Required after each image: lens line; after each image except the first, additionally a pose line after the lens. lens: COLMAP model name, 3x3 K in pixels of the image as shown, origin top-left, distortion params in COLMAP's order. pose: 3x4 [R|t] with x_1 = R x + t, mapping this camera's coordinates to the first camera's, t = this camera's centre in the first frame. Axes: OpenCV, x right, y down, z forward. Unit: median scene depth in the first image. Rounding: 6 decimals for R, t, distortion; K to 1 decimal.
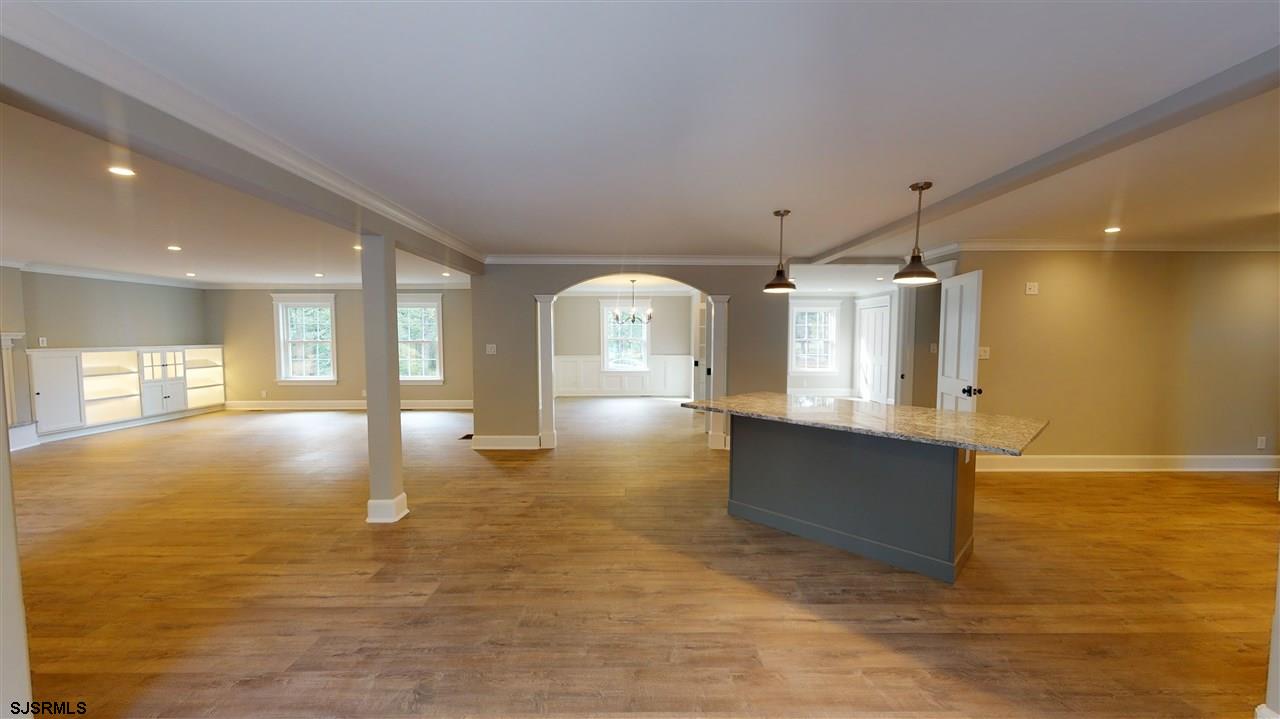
lens RADIAL K [[473.2, 0, 640.8], [0, 473.2, 355.9], [0, 0, 1]] dist [0.001213, -0.001097]
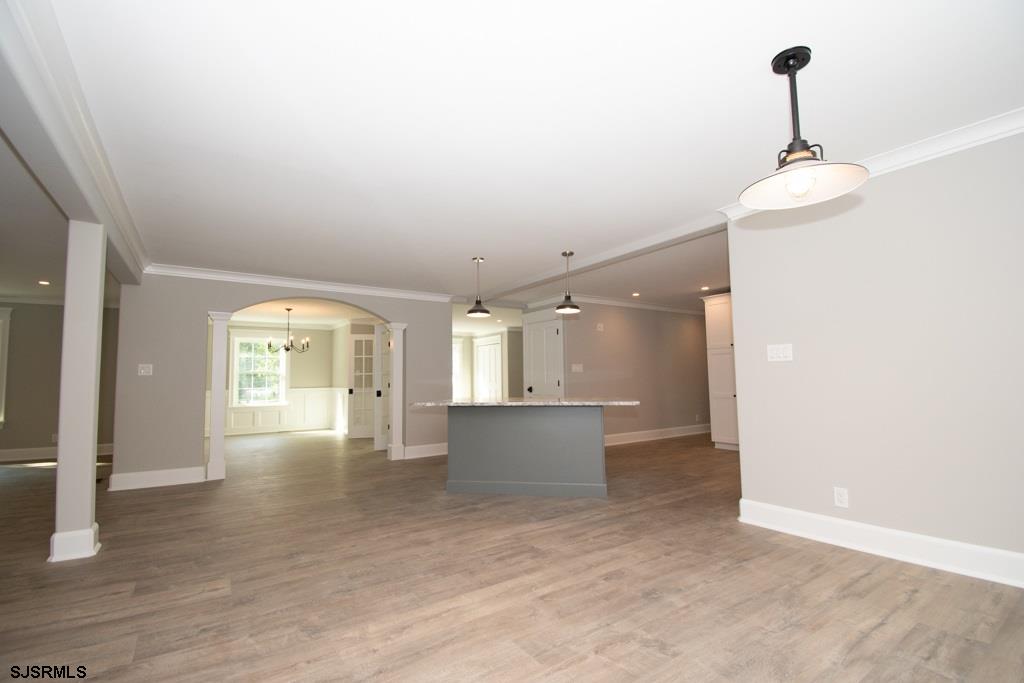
lens RADIAL K [[454.7, 0, 514.3], [0, 454.7, 333.5], [0, 0, 1]] dist [-0.020136, -0.002398]
pose [[0.833838, 0.039307, 0.550609, -0.130326], [0.041052, 0.990284, -0.132863, 0.035049], [-0.550481, 0.133390, 0.824122, -0.044909]]
